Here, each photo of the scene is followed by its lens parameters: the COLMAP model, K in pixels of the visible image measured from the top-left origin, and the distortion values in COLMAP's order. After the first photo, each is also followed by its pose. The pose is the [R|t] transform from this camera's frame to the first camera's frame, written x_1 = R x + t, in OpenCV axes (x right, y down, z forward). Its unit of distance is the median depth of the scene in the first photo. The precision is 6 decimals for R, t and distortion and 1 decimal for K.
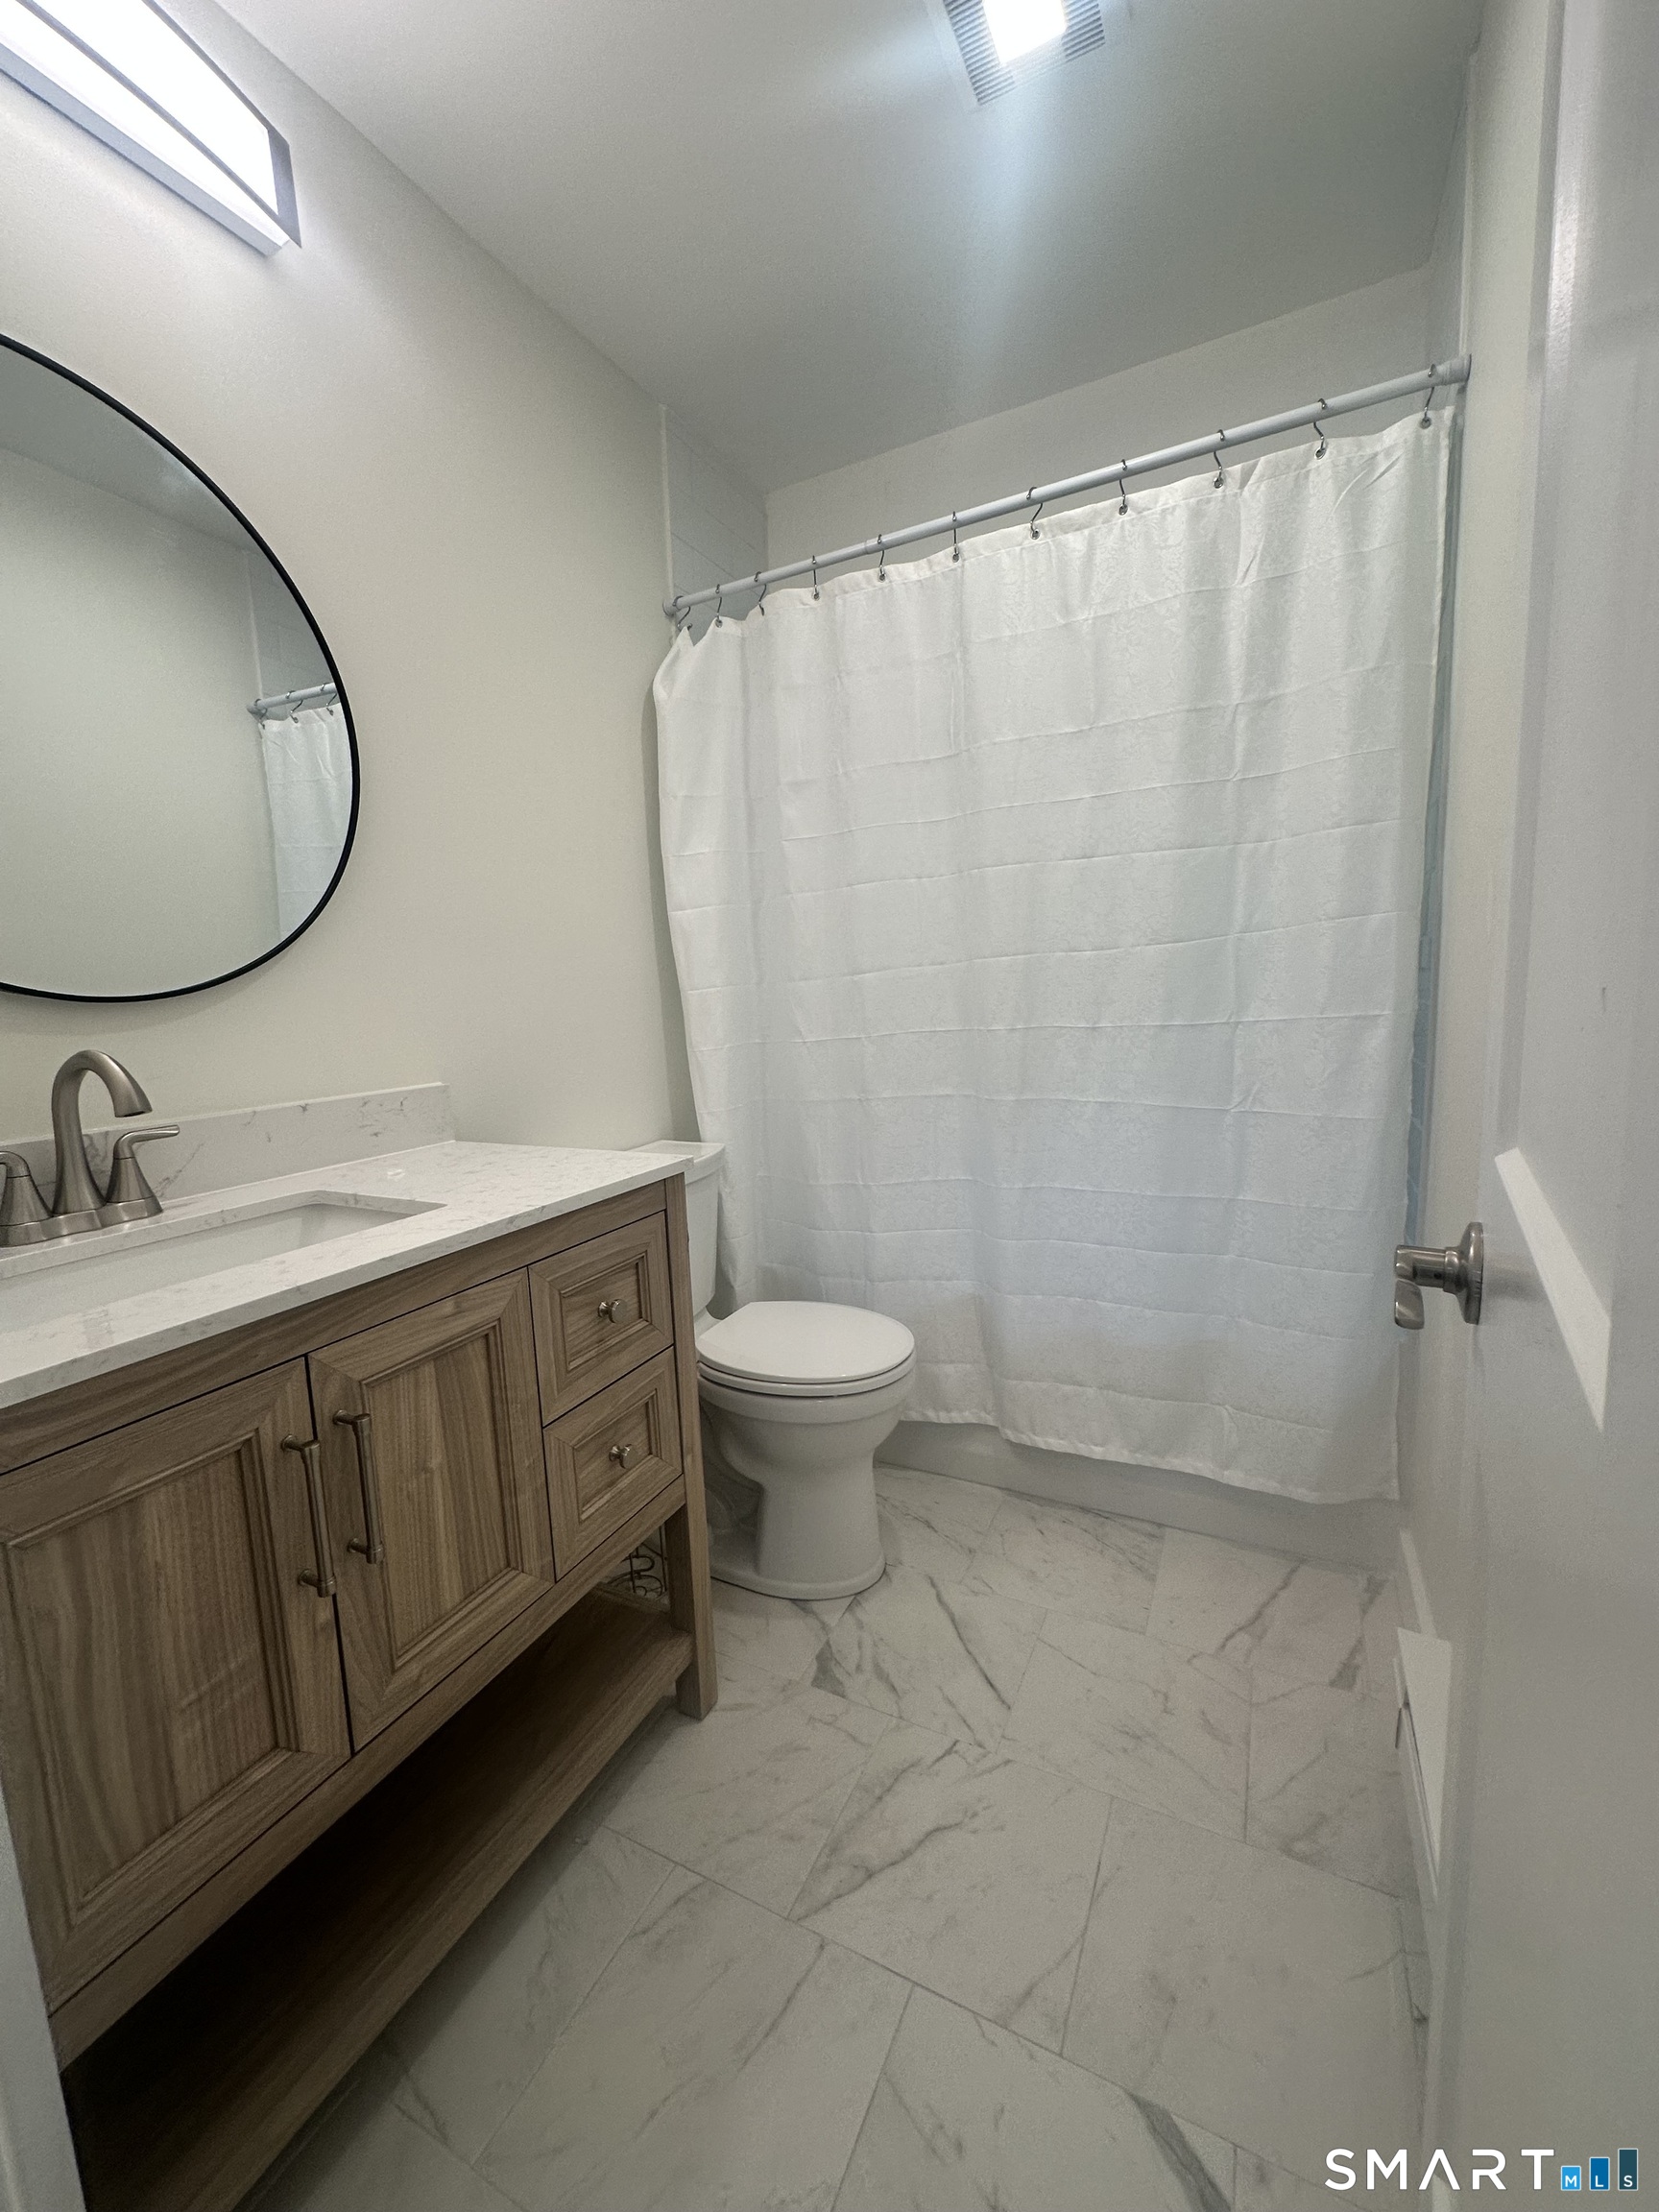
lens RADIAL K [[882.1, 0, 825.1], [0, 882.1, 1103.9], [0, 0, 1]] dist [-0.006862, 0.002013]
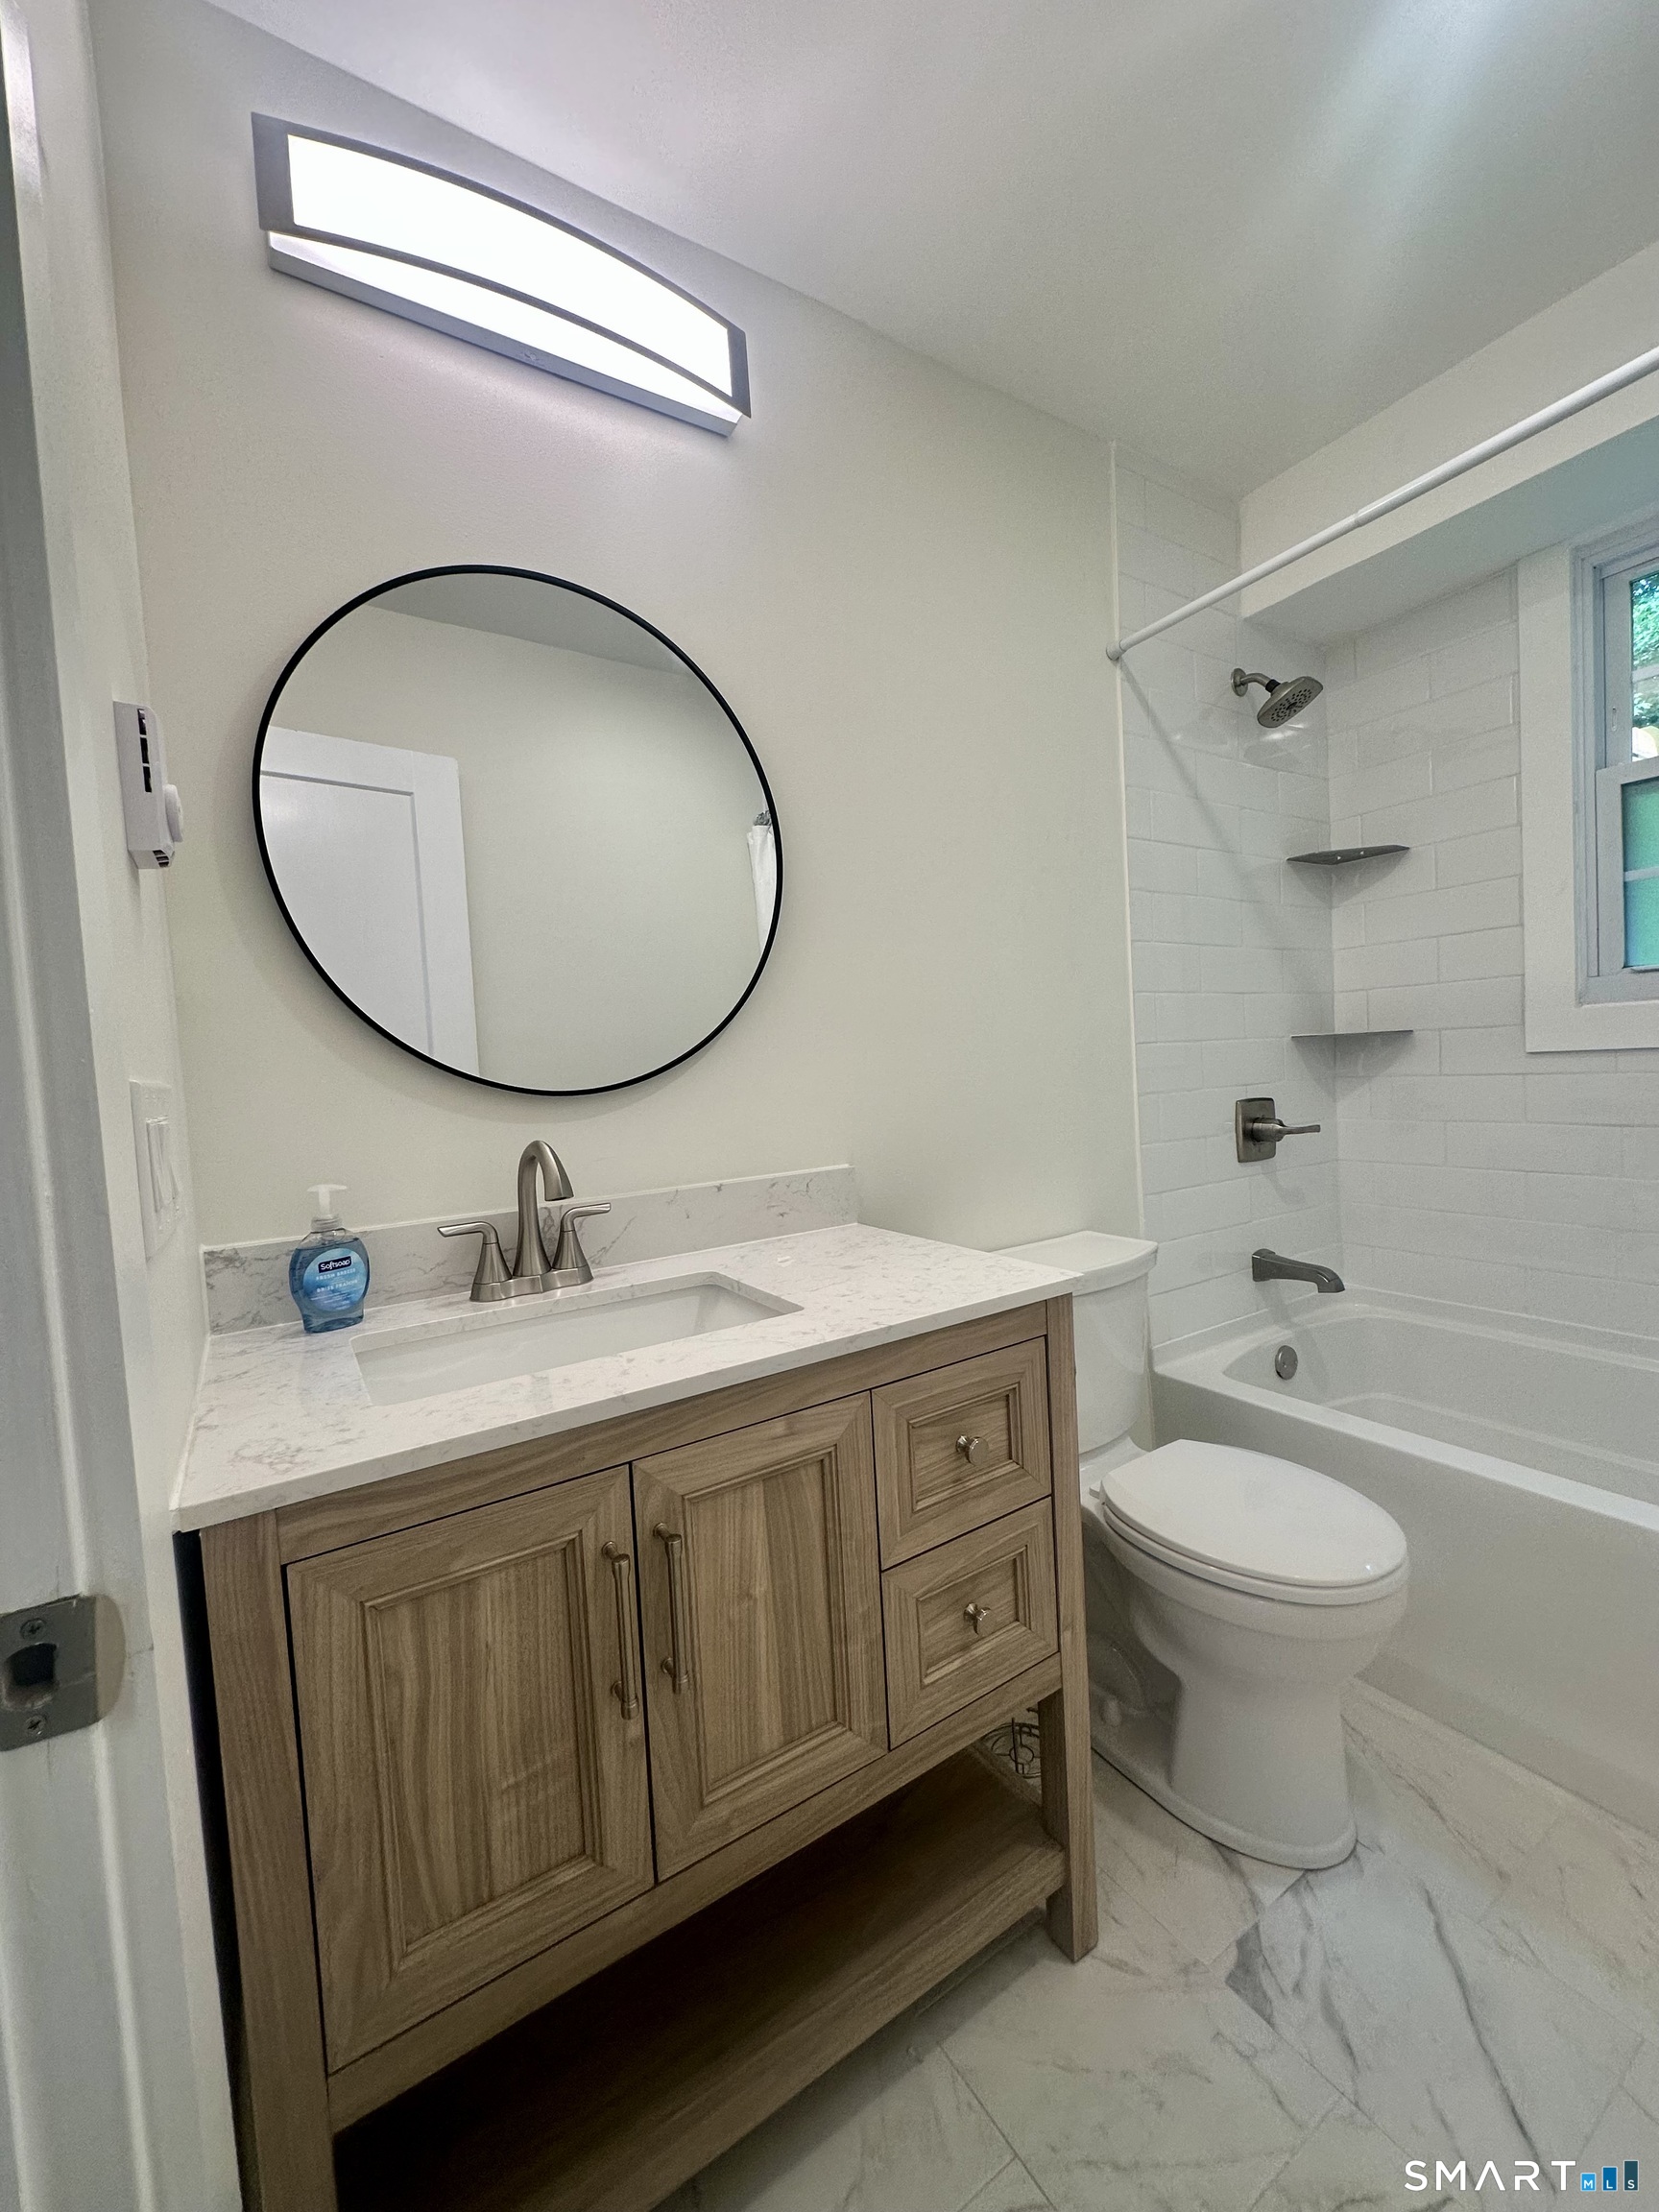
lens RADIAL K [[882.1, 0, 817.4], [0, 882.1, 1108.7], [0, 0, 1]] dist [-0.006862, 0.002013]
pose [[0.859120, 0.018687, -0.511433, 0.071537], [-0.047479, 0.997934, -0.043292, -0.060342], [0.509568, 0.061475, 0.858232, 0.152786]]
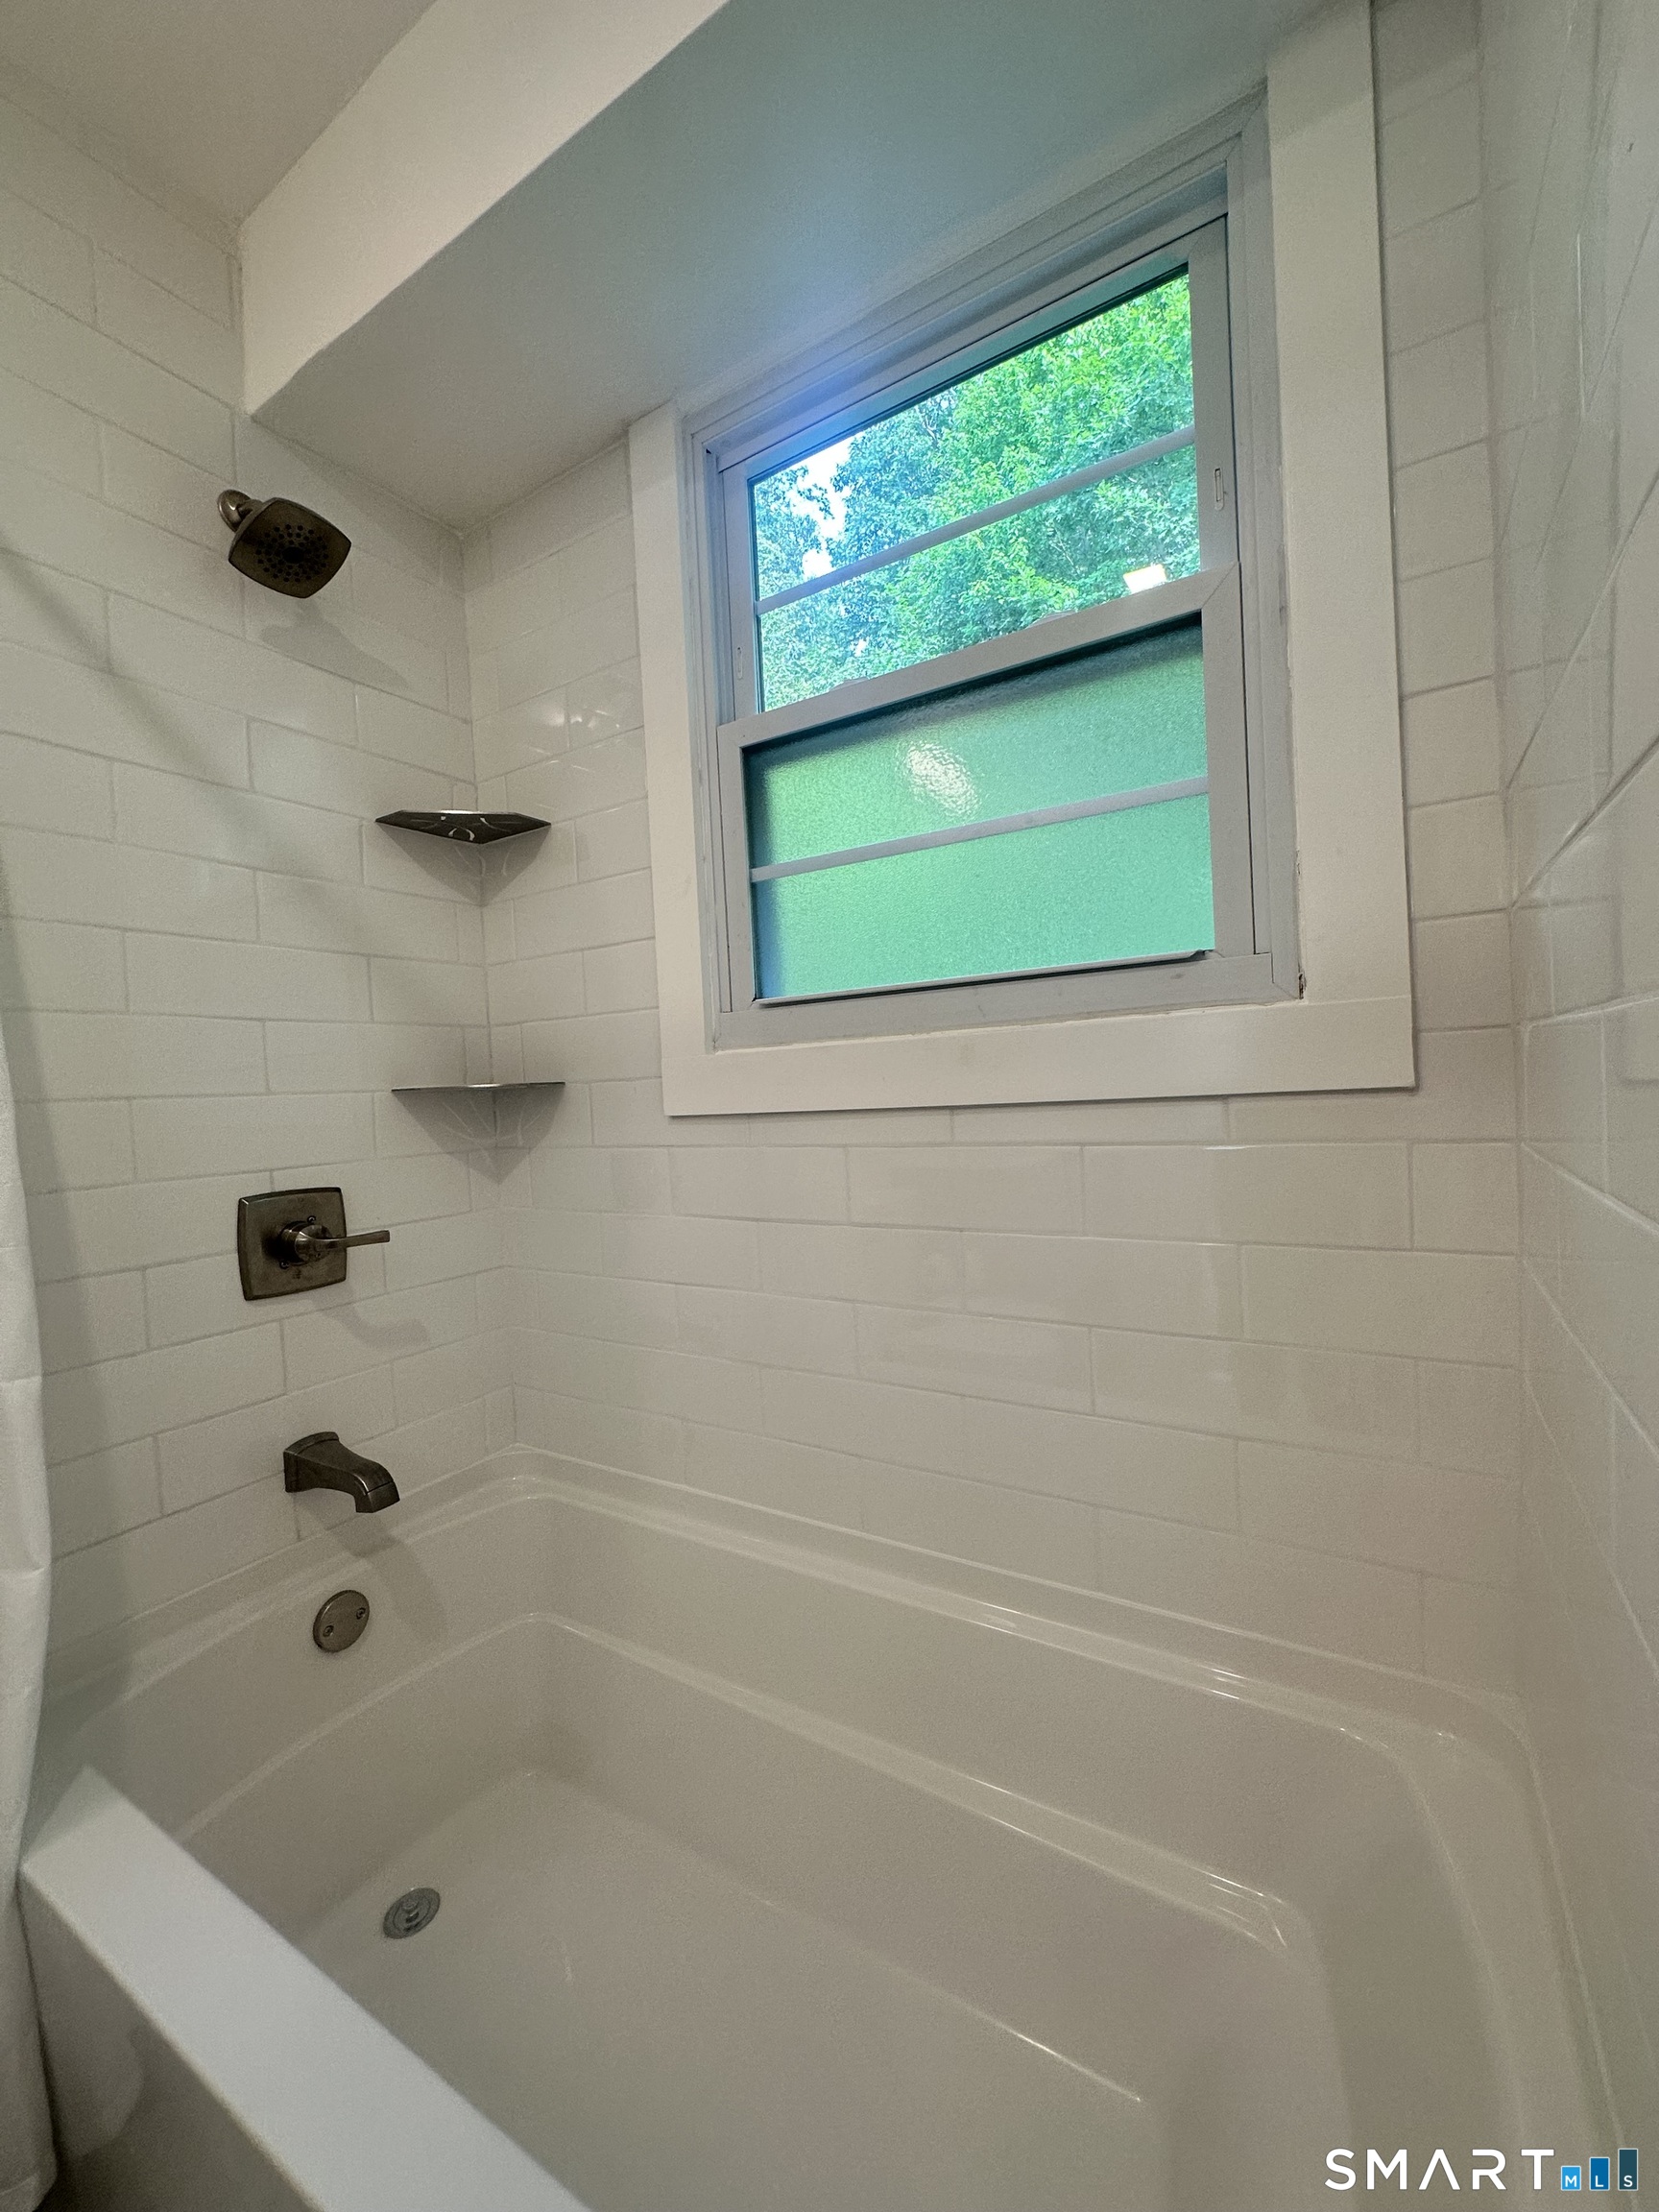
lens RADIAL K [[882.1, 0, 837.7], [0, 882.1, 1109.5], [0, 0, 1]] dist [-0.006862, 0.002013]
pose [[0.996213, -0.007165, -0.086651, 0.674664], [-0.001296, 0.995265, -0.097194, -0.191193], [0.086937, 0.096938, 0.991486, 1.070393]]
